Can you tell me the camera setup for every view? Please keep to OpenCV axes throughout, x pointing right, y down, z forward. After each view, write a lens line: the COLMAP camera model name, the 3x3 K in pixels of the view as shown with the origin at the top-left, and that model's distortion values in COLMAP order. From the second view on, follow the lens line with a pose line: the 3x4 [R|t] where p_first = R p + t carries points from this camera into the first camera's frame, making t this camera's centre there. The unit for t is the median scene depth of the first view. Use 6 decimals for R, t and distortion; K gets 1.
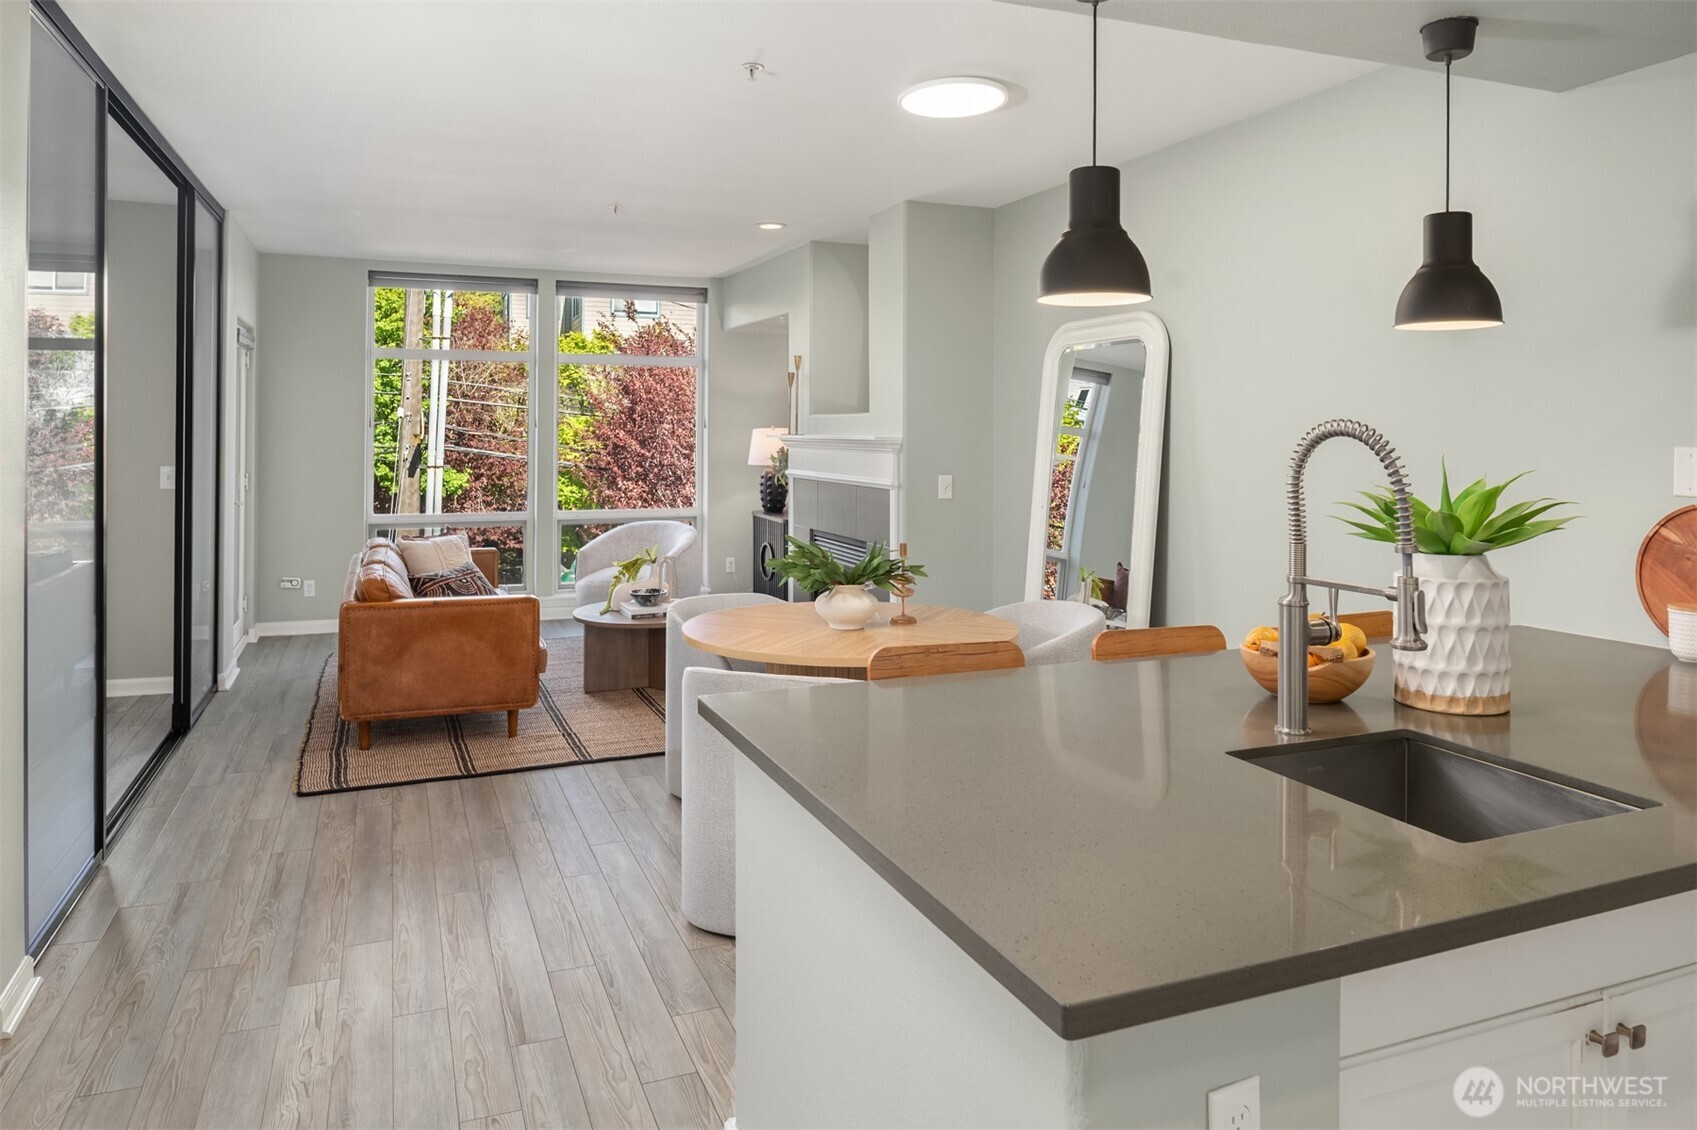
lens RADIAL K [[1089.5, 0, 837.5], [0, 1089.5, 435.6], [0, 0, 1]] dist [-0.010905, -0.000987]
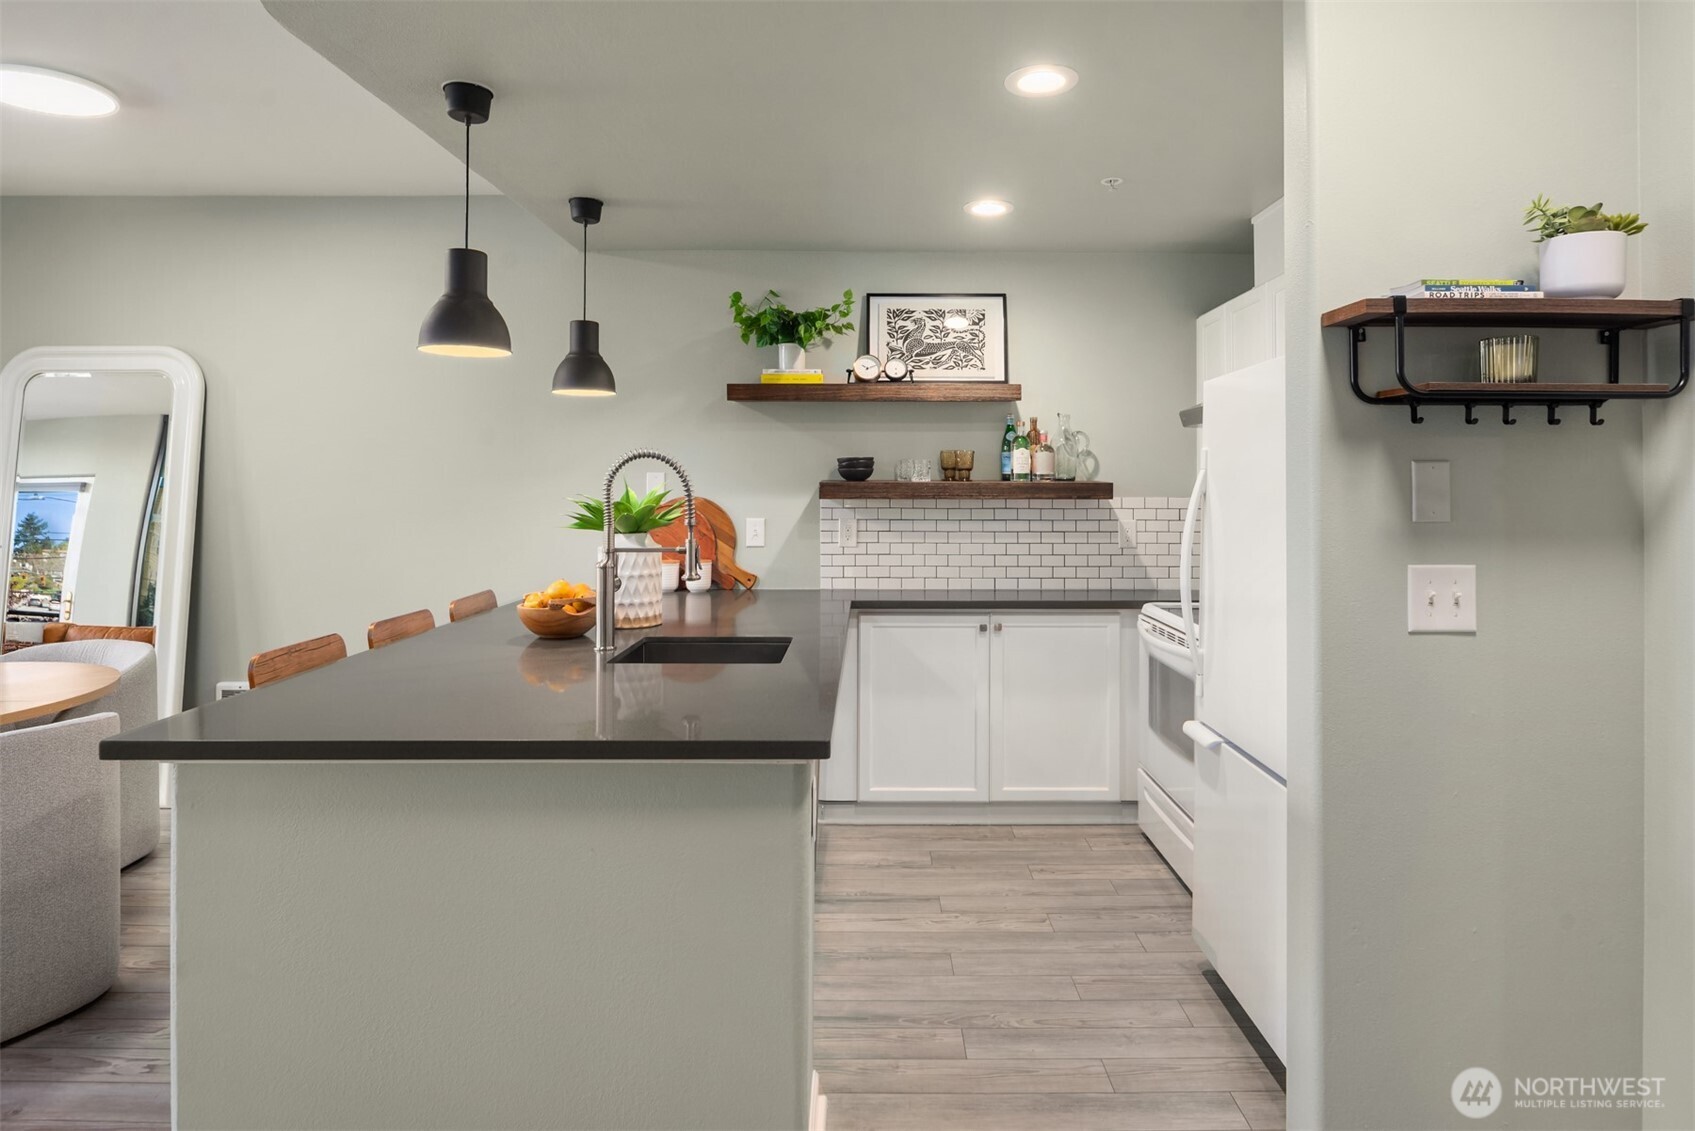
lens RADIAL K [[918.6, 0, 896.9], [0, 918.6, 471.5], [0, 0, 1]] dist [-0.002126, -0.006925]
pose [[0.379399, 0.009767, 0.925182, -0.209407], [0.001334, 0.999937, -0.011103, 0.011683], [-0.925232, 0.005447, 0.379362, 0.036873]]
